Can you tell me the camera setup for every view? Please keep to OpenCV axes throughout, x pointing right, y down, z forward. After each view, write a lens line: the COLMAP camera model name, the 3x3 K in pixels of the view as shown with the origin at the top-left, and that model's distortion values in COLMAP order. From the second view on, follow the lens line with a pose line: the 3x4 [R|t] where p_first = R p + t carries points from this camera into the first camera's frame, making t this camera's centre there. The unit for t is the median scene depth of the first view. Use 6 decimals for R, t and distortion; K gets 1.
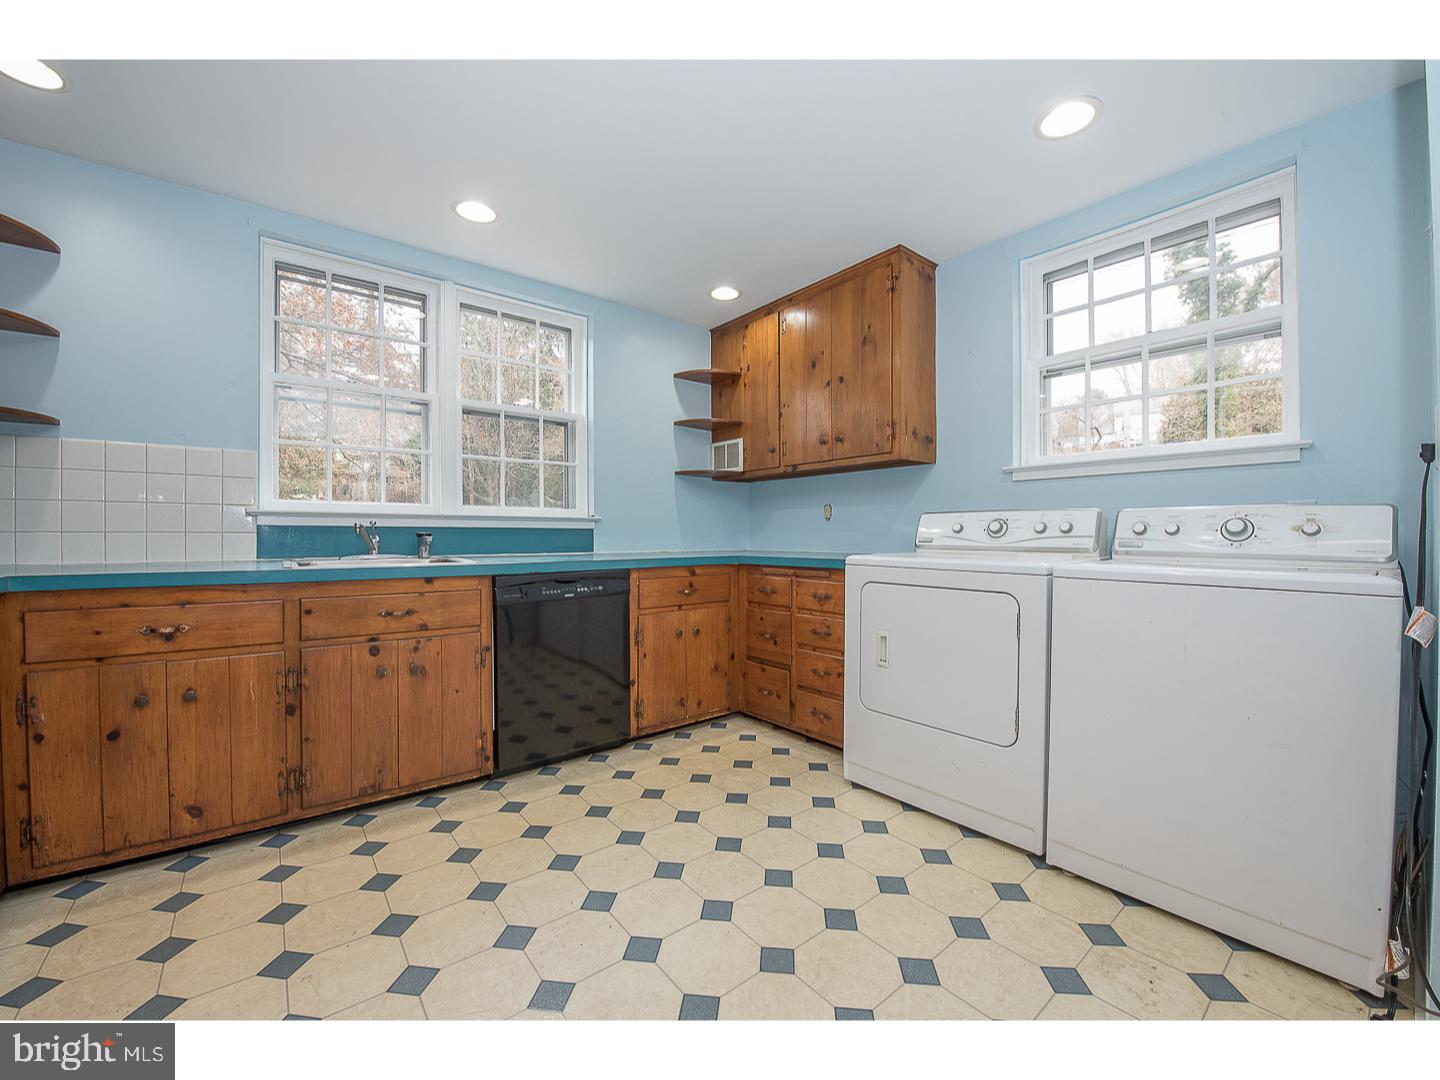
lens RADIAL K [[569.5, 0, 720.0], [0, 569.5, 540.0], [0, 0, 1]] dist [-0.013477, -0.003941]
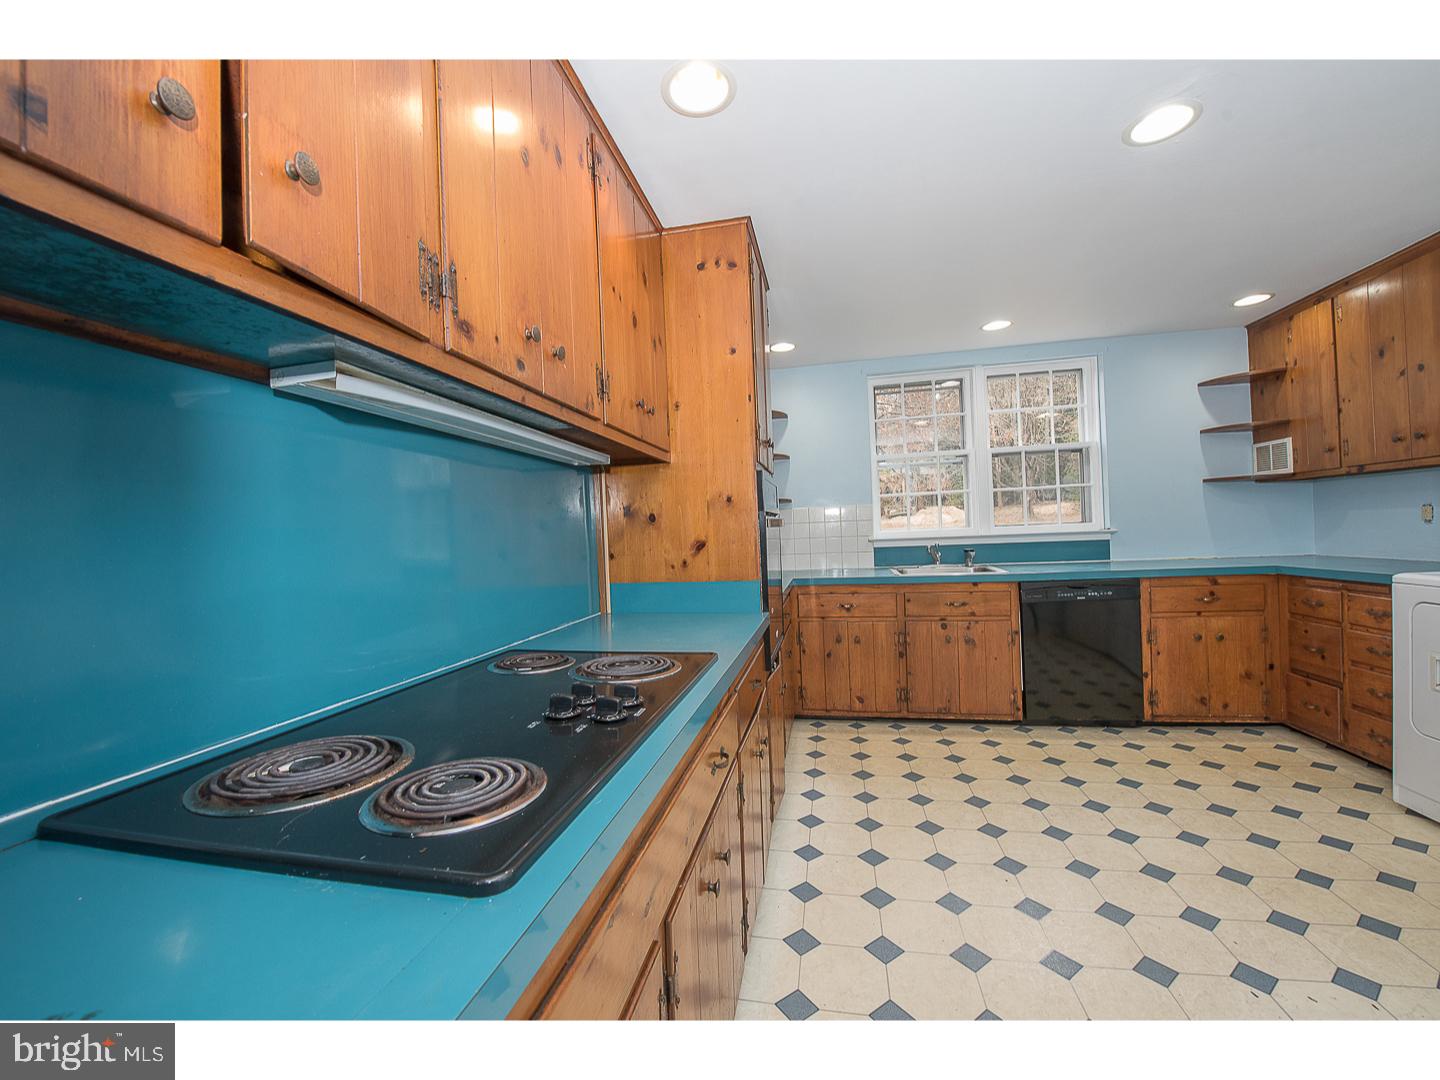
lens RADIAL K [[569.5, 0, 720.0], [0, 569.5, 540.0], [0, 0, 1]] dist [-0.013477, -0.003941]
pose [[0.643528, -0.019565, -0.765172, 0.170515], [0.035190, 0.999372, 0.004042, -0.060452], [0.764613, -0.029528, 0.643813, -0.397555]]
